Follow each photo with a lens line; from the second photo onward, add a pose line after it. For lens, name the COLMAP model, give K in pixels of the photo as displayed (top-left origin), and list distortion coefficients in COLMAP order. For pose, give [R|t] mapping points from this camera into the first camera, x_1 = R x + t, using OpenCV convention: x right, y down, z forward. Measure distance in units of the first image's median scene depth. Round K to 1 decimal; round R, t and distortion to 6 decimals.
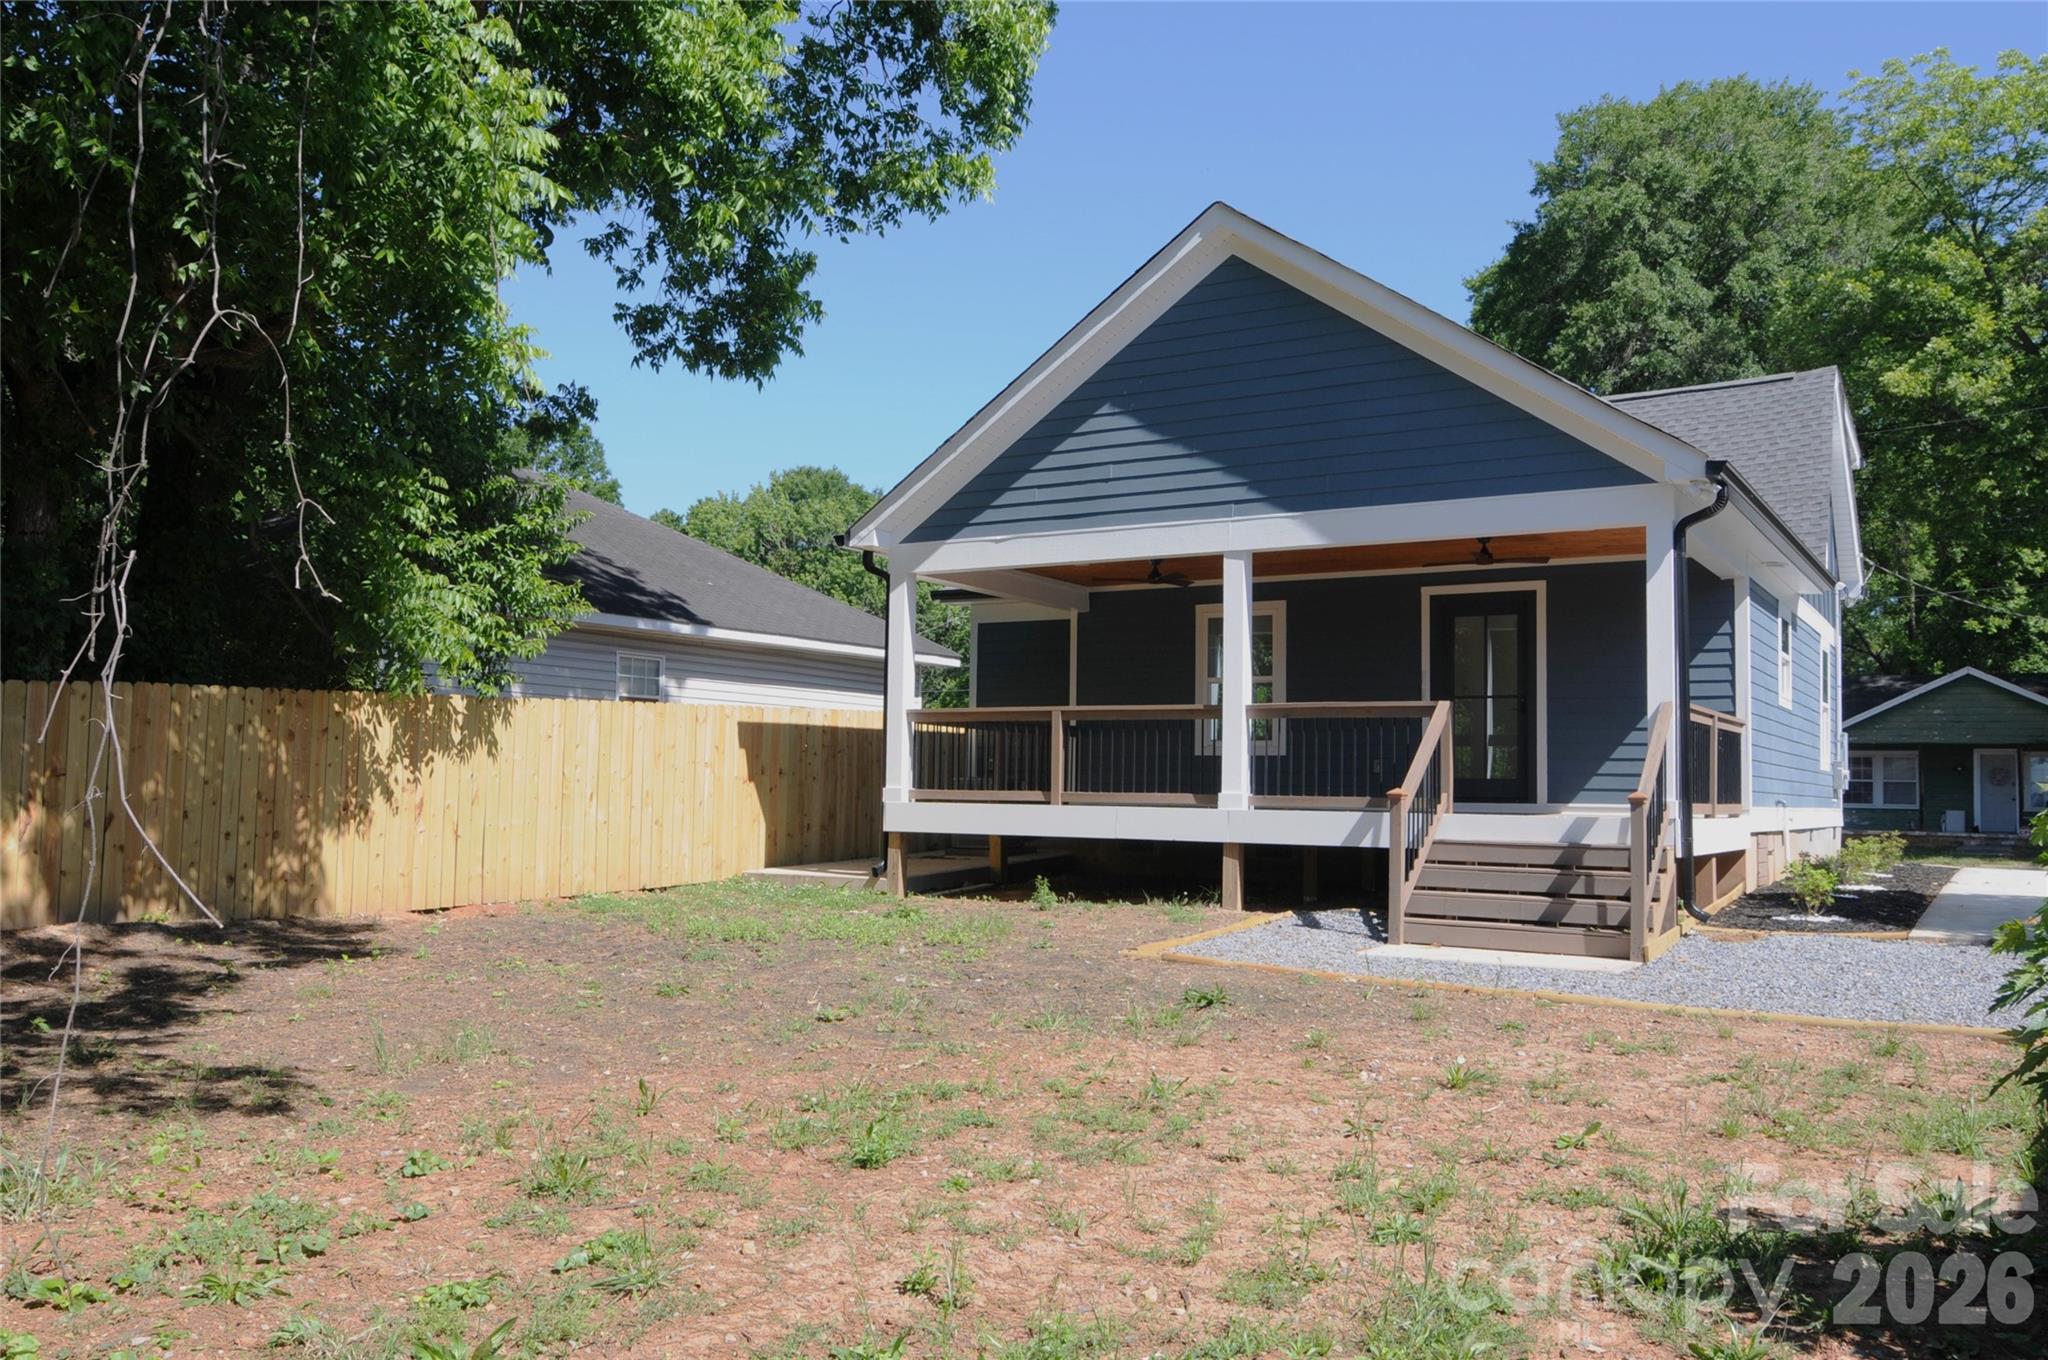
lens RADIAL K [[1635.4, 0, 1023.4], [0, 1635.4, 697.5], [0, 0, 1]] dist [-0.014114, -0.002472]
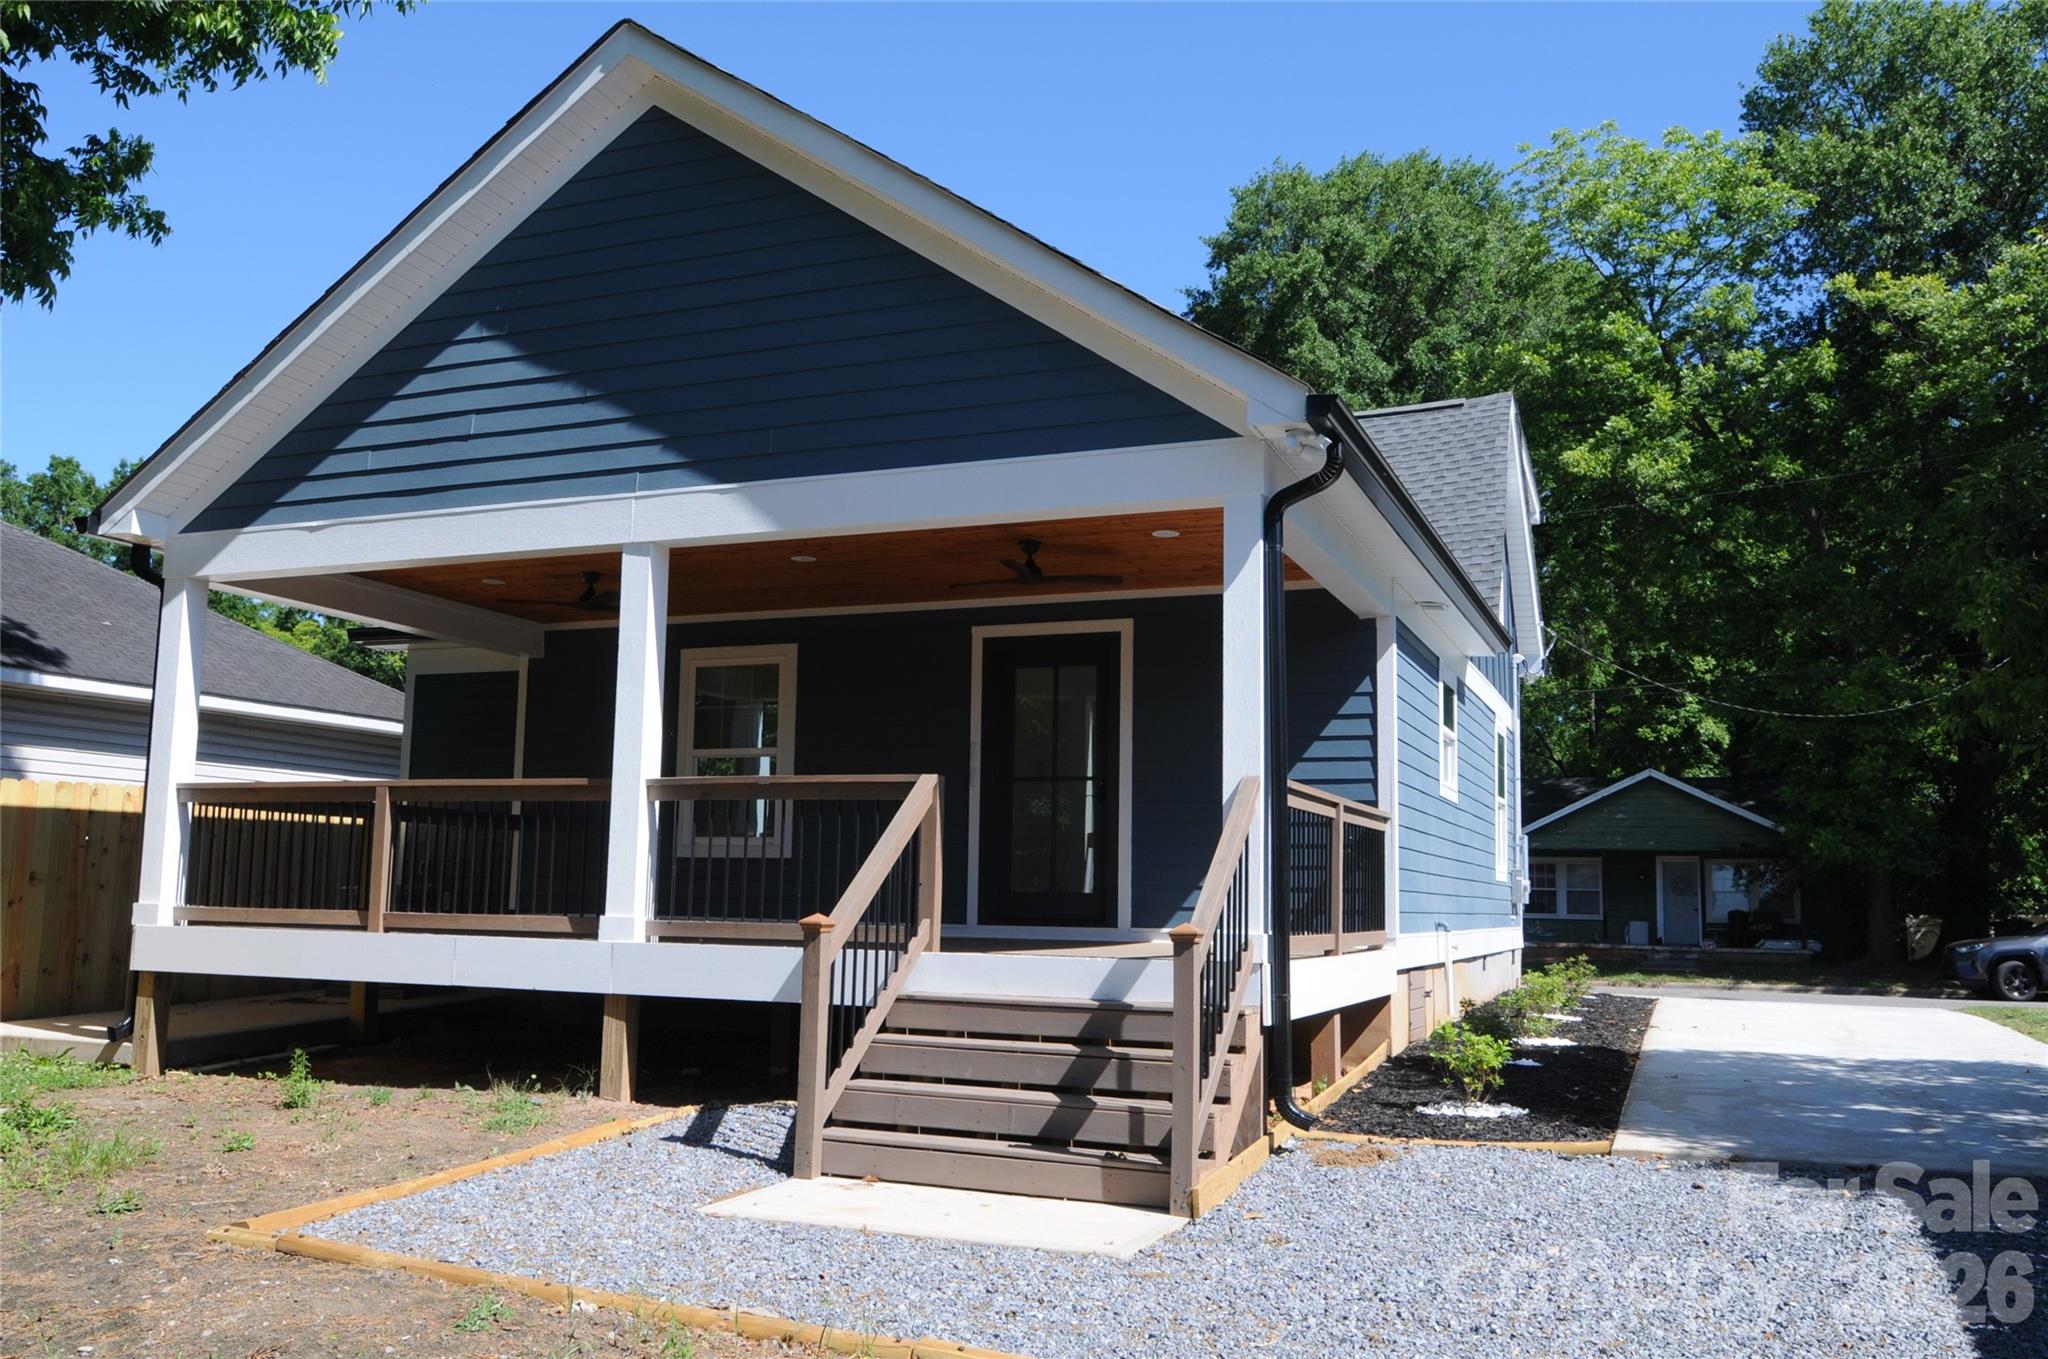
lens RADIAL K [[1635.4, 0, 1023.4], [0, 1635.4, 697.0], [0, 0, 1]] dist [-0.014114, -0.002472]
pose [[0.986136, 0.022826, 0.164364, 0.155888], [-0.012538, 0.997912, -0.063360, 0.010052], [-0.165467, 0.060420, 0.984363, 0.299359]]
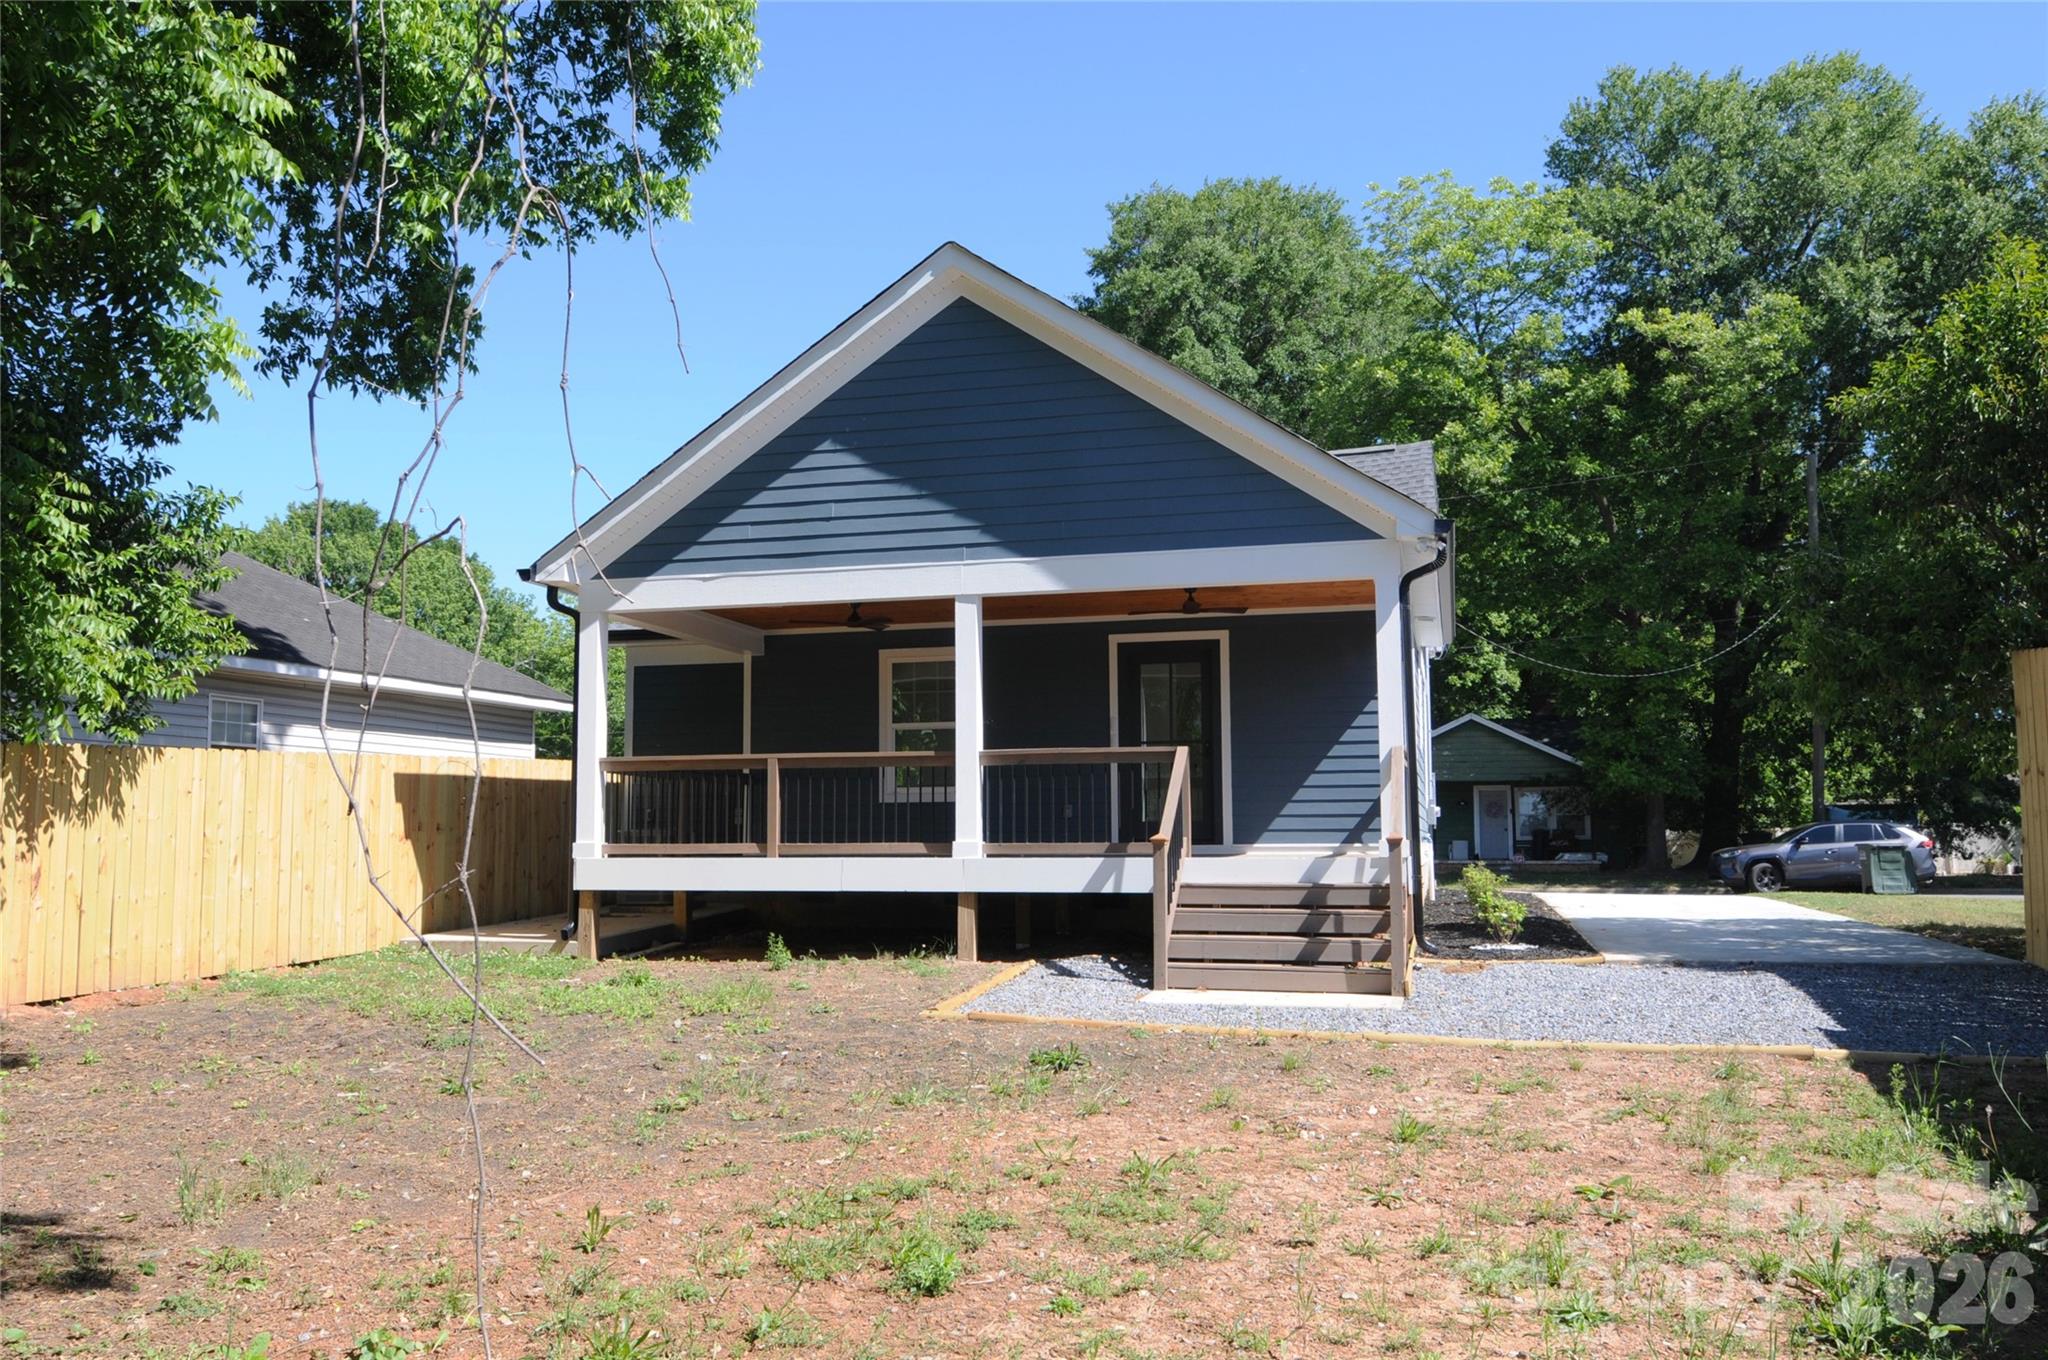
lens RADIAL K [[1600.2, 0, 1010.5], [0, 1600.2, 695.9], [0, 0, 1]] dist [-0.015545, 0.001211]
pose [[0.958202, 0.004461, 0.286057, -0.107961], [0.003837, 0.999588, -0.028441, -0.001106], [-0.286066, 0.028350, 0.957791, 0.063161]]
